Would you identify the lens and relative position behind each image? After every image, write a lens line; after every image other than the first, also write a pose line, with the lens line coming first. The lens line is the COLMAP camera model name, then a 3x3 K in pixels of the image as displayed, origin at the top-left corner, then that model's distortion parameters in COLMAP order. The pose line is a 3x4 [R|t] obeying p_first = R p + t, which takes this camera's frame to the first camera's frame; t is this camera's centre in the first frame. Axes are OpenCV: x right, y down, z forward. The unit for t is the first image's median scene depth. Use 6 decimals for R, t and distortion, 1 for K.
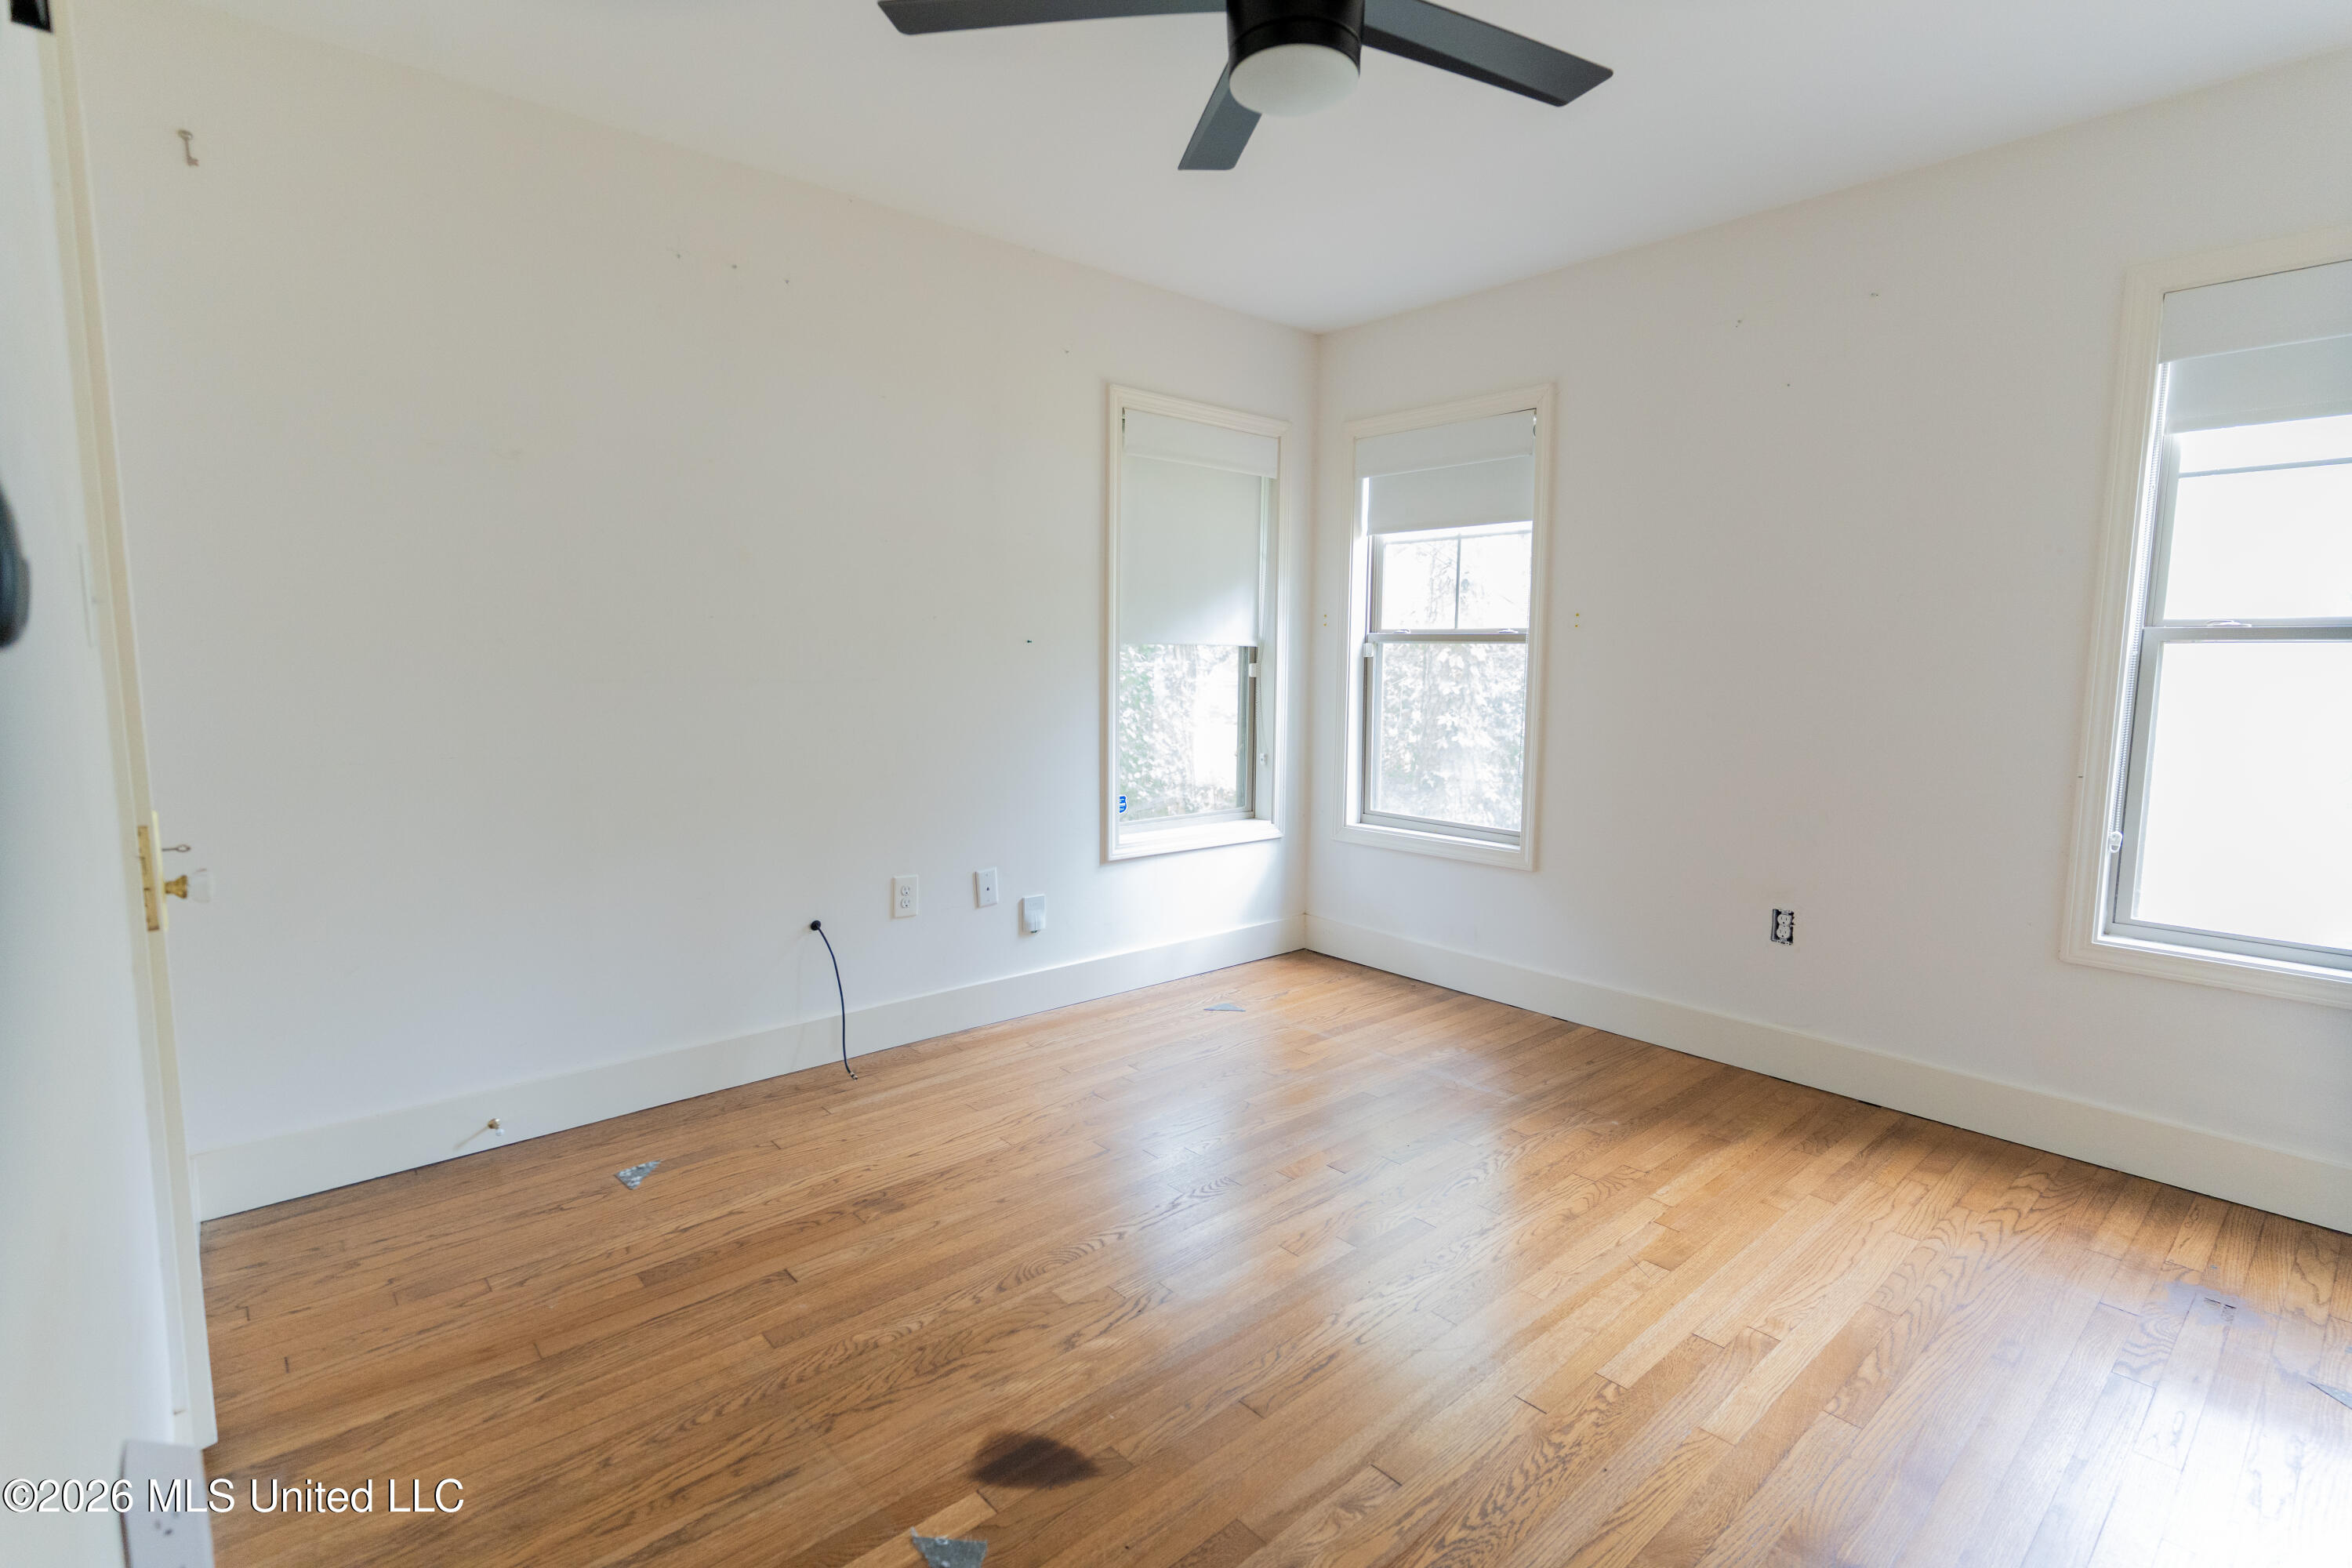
lens RADIAL K [[1116.4, 0, 1176.0], [0, 1116.4, 784.0], [0, 0, 1]] dist [-0.002657, 0.000752]
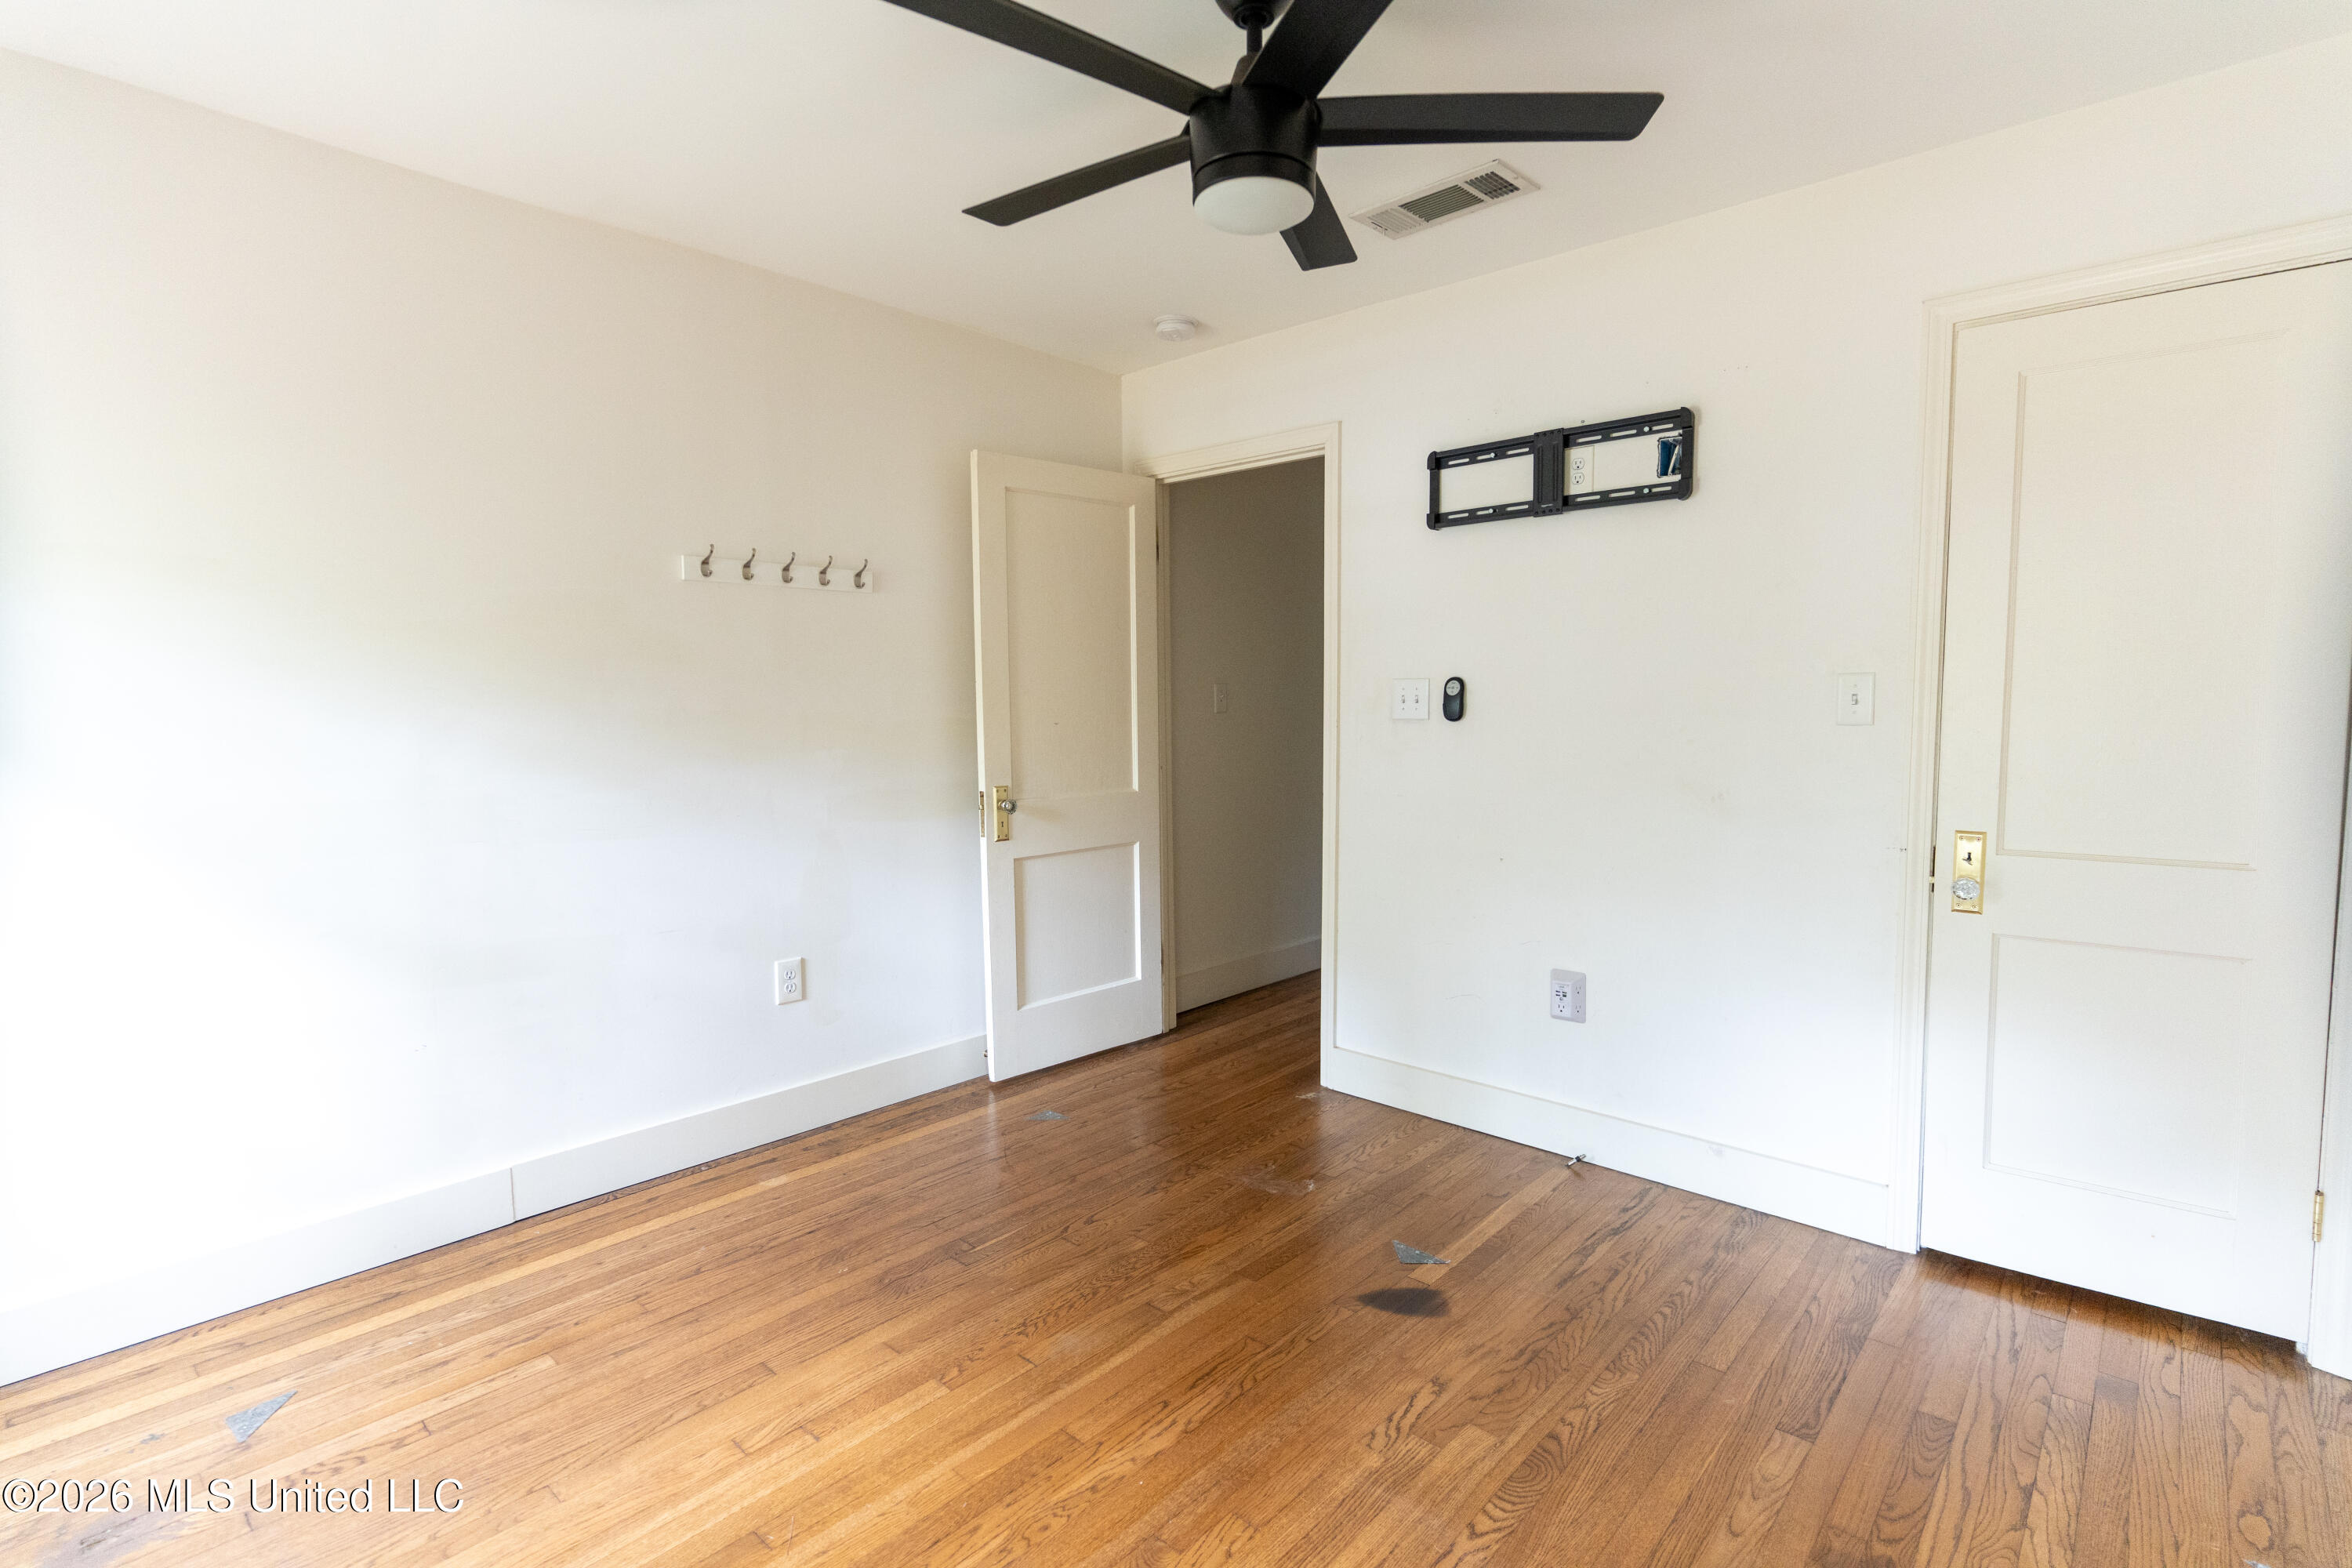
lens RADIAL K [[1116.4, 0, 1176.0], [0, 1116.4, 784.0], [0, 0, 1]] dist [-0.002657, 0.000752]
pose [[-0.994664, 0.005157, -0.103037, 0.273515], [-0.014477, 0.981891, 0.188895, -0.269194], [0.102146, 0.189378, -0.976577, 2.019449]]
